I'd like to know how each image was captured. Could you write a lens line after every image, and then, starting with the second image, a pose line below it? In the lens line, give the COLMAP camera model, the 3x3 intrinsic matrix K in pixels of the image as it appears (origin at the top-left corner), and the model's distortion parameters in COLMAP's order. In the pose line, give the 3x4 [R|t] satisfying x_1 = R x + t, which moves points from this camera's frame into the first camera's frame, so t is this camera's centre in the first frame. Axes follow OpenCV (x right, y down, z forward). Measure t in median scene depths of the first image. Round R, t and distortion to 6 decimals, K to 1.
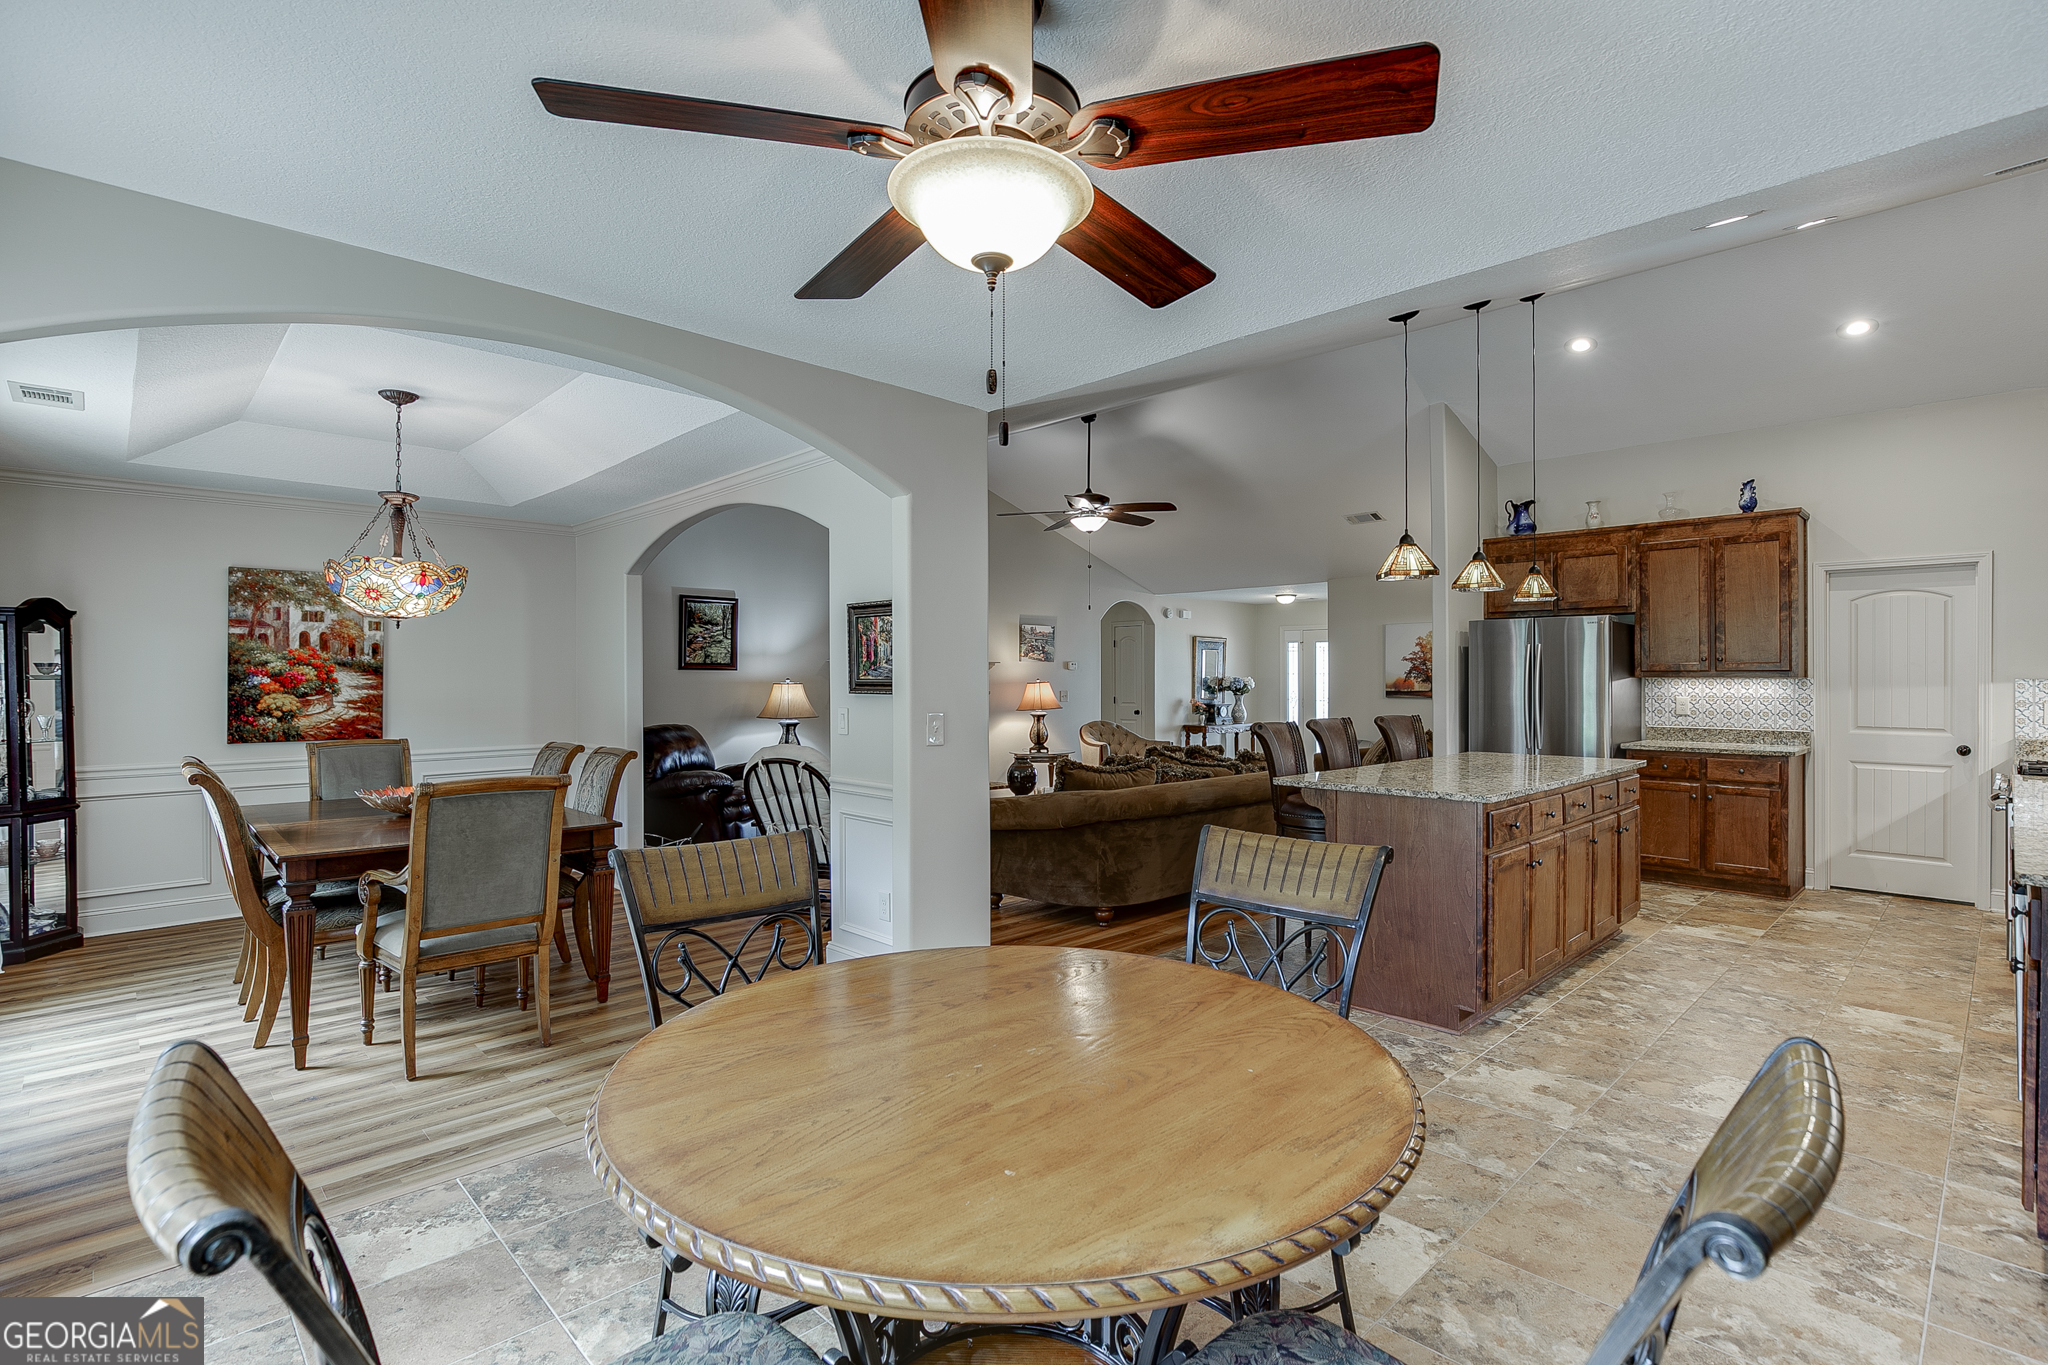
lens RADIAL K [[990.9, 0, 1013.4], [0, 990.9, 673.7], [0, 0, 1]] dist [-0.013714, 0.002737]
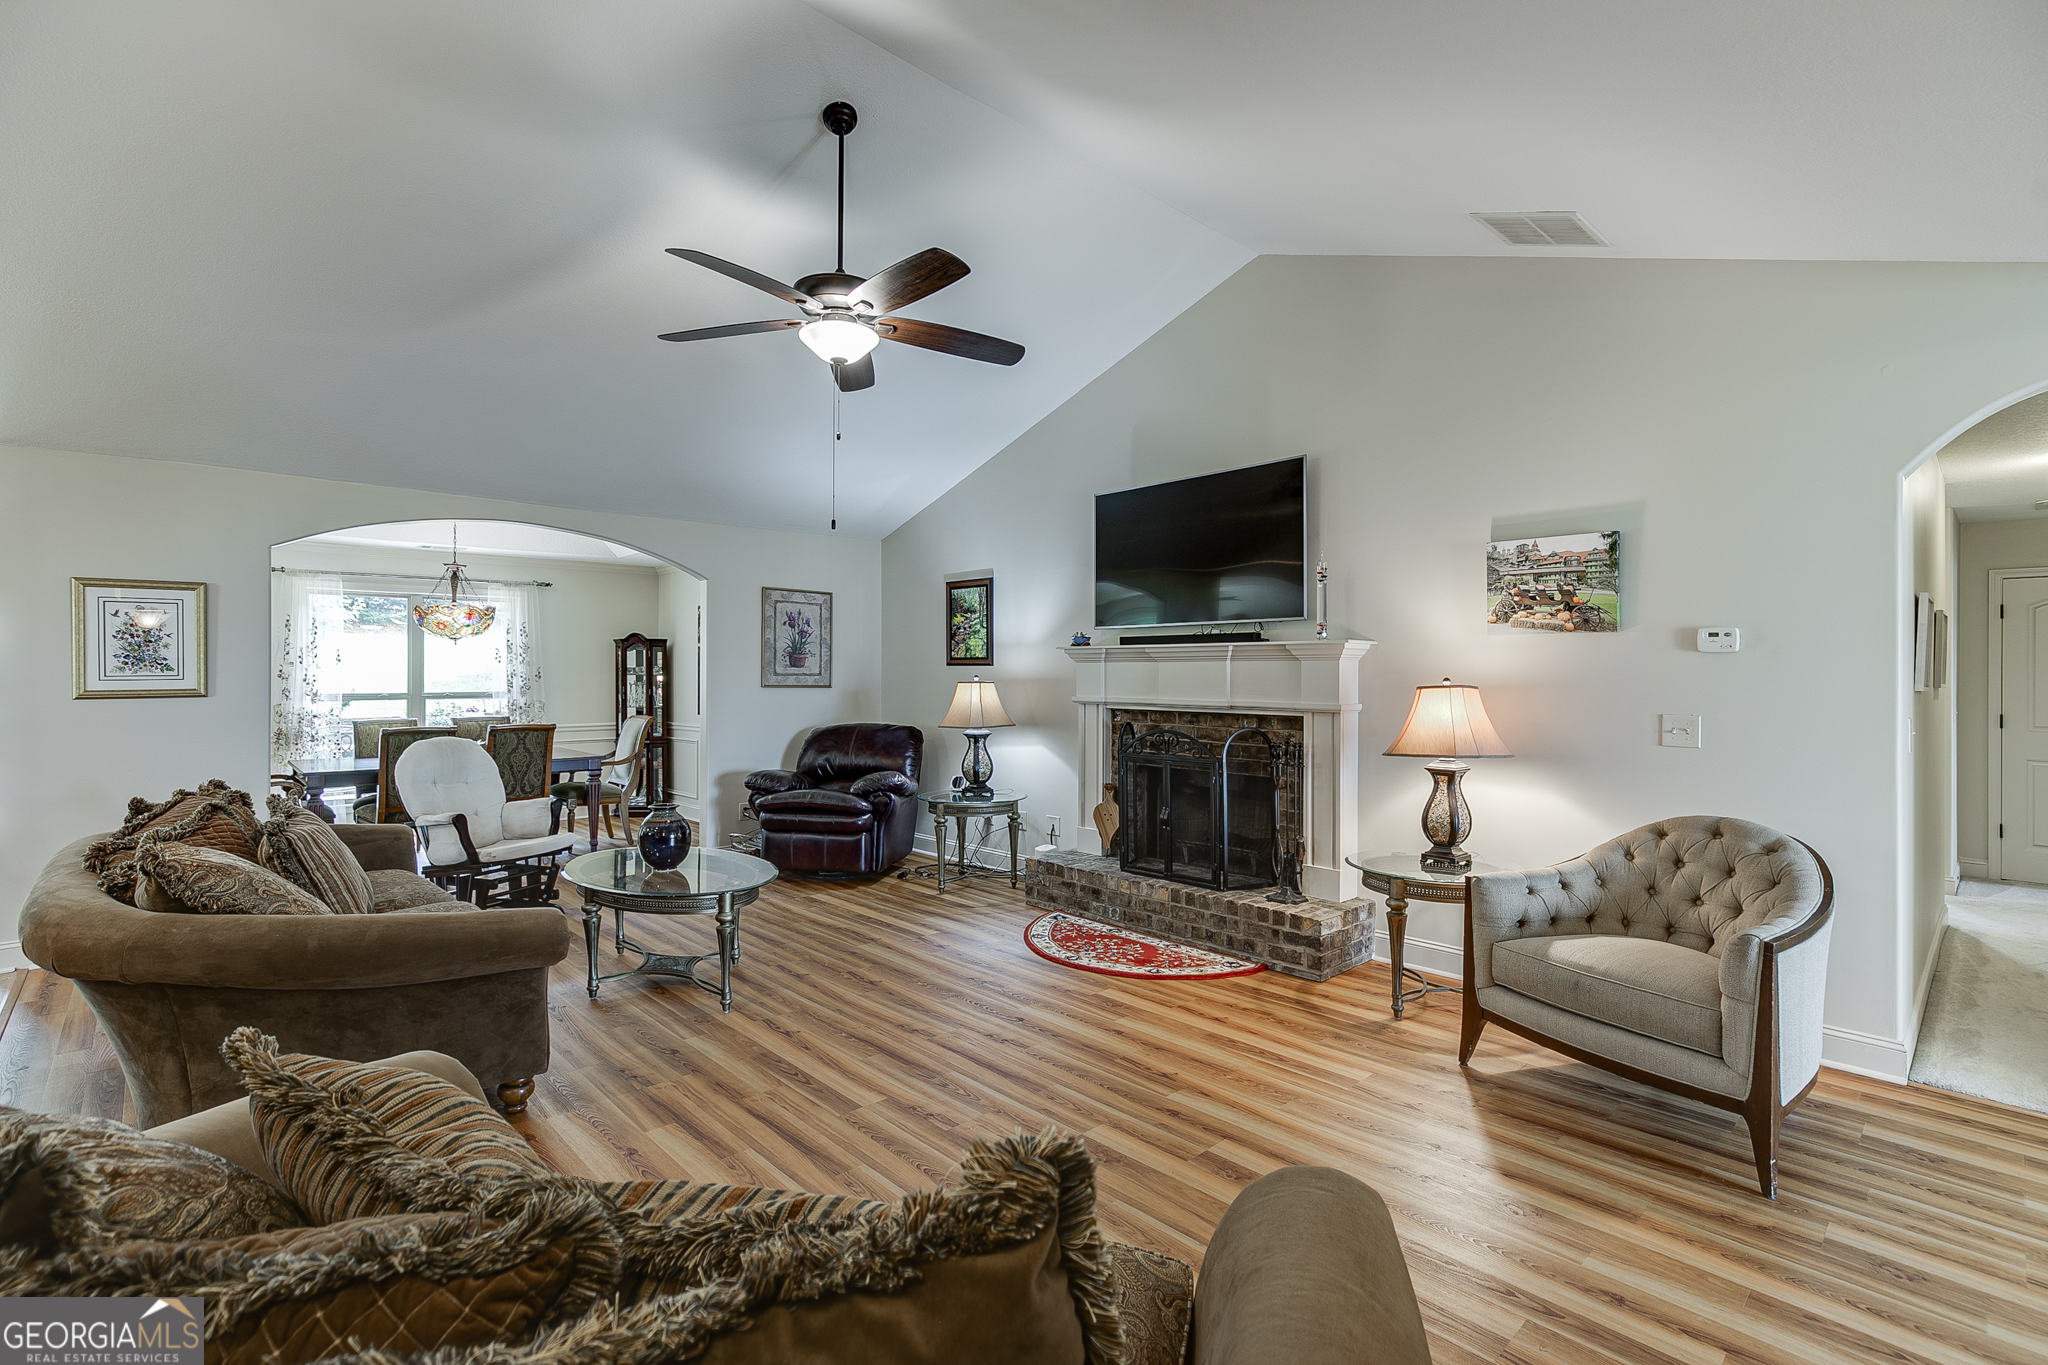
lens RADIAL K [[940.4, 0, 1040.1], [0, 940.4, 668.6], [0, 0, 1]] dist [-0.004162, 0.002686]
pose [[-0.000827, -0.003706, -0.999993, 0.663956], [0.005301, 0.999979, -0.003711, 0.002990], [0.999986, -0.005304, -0.000808, 1.392886]]
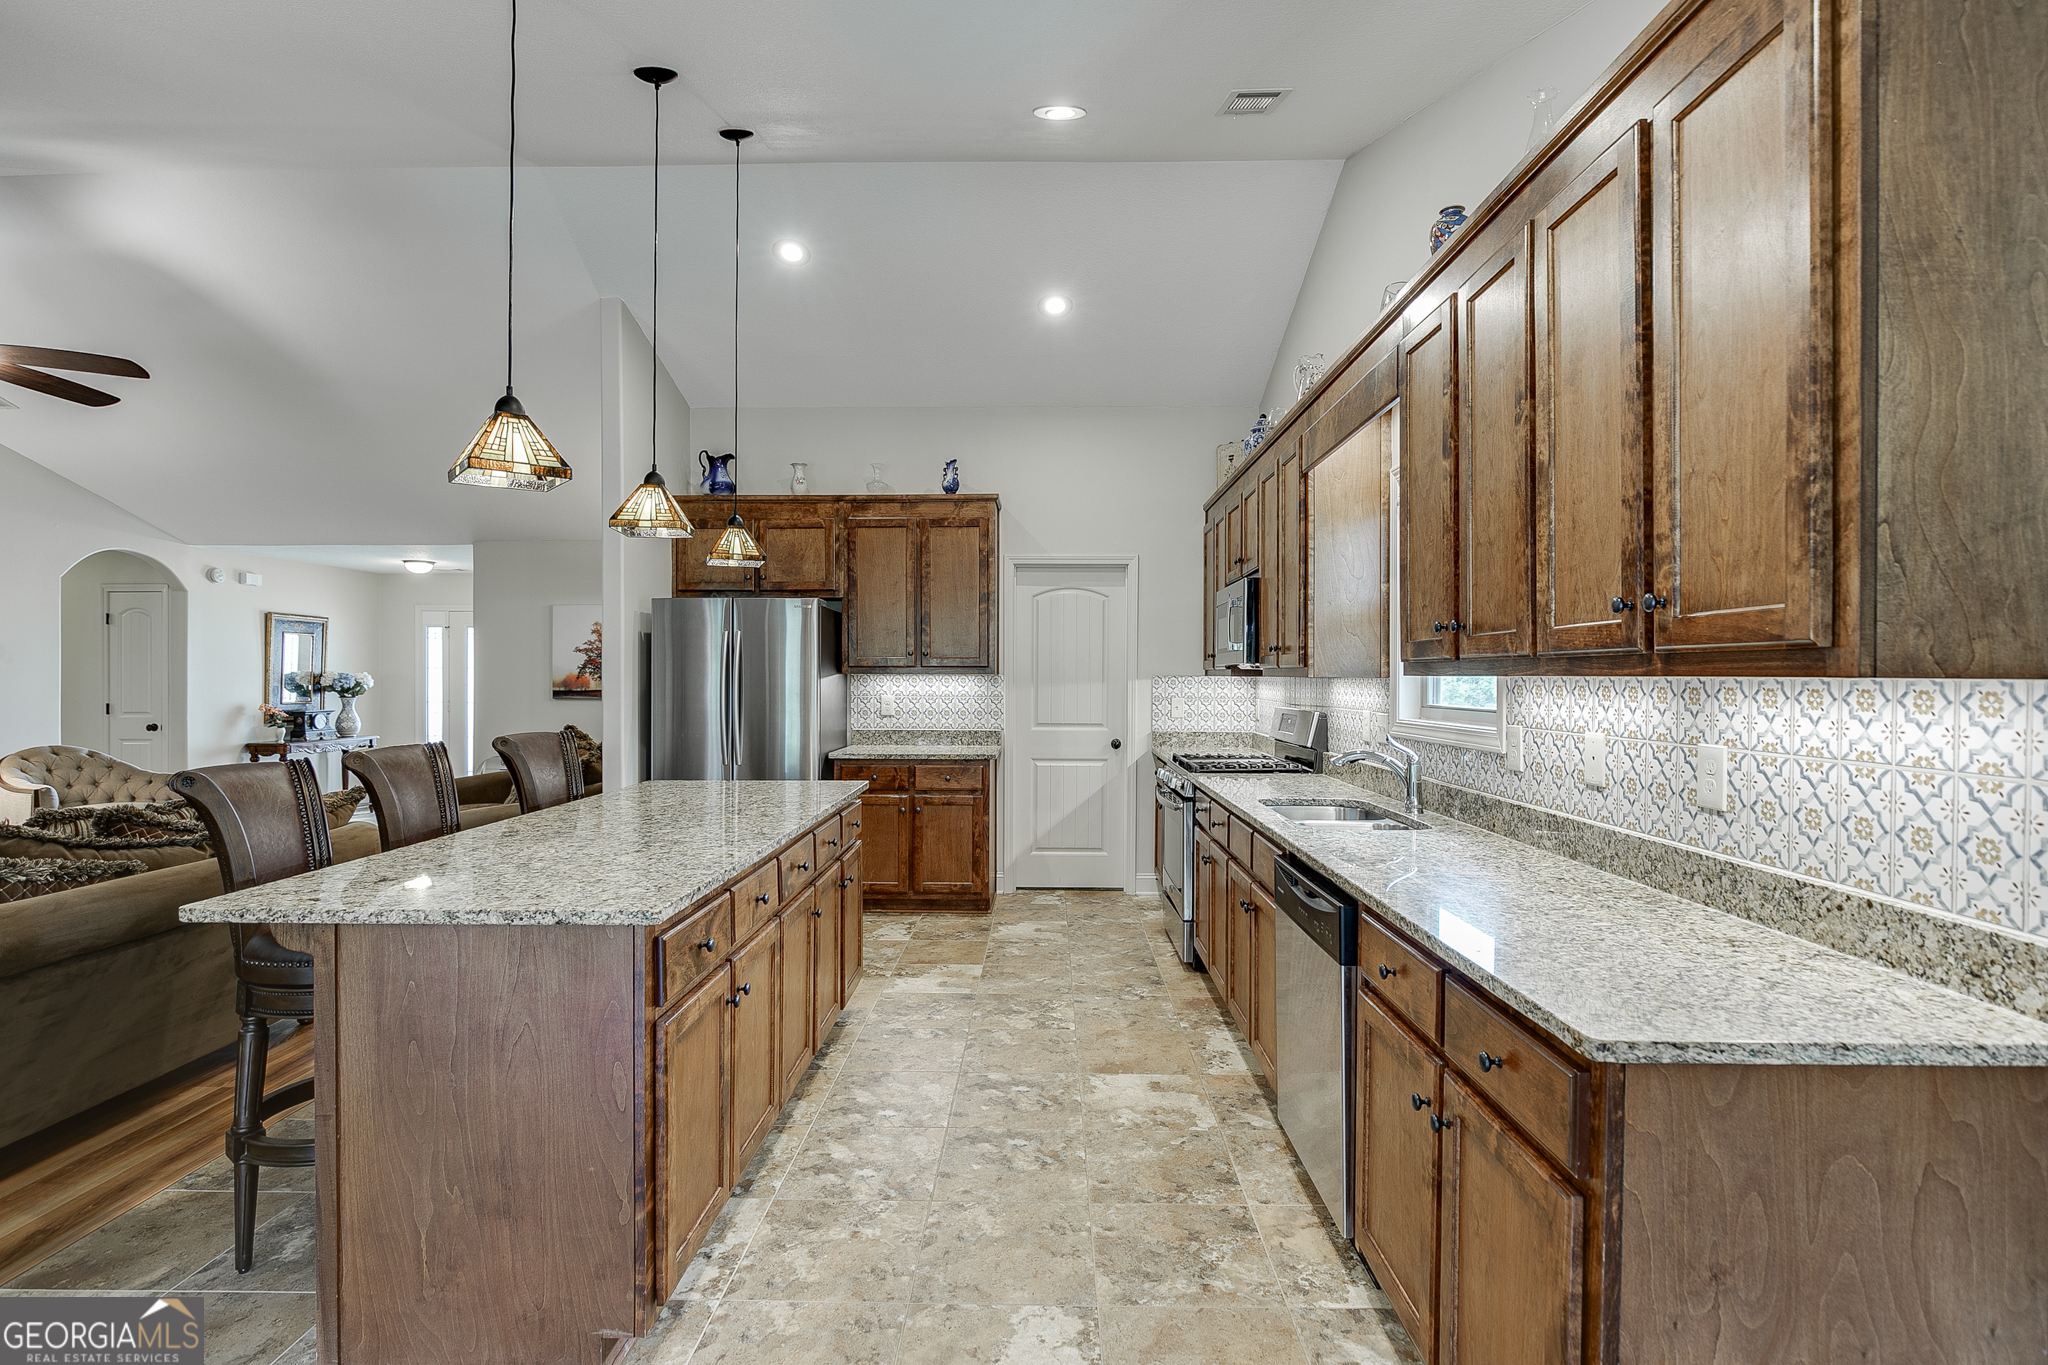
lens RADIAL K [[990.9, 0, 1049.4], [0, 990.9, 675.0], [0, 0, 1]] dist [-0.013714, 0.002737]
pose [[0.697390, -0.000277, 0.716692, 0.148534], [-0.003855, 0.999984, 0.004137, 0.000578], [-0.716682, -0.005648, 0.697378, 0.288917]]
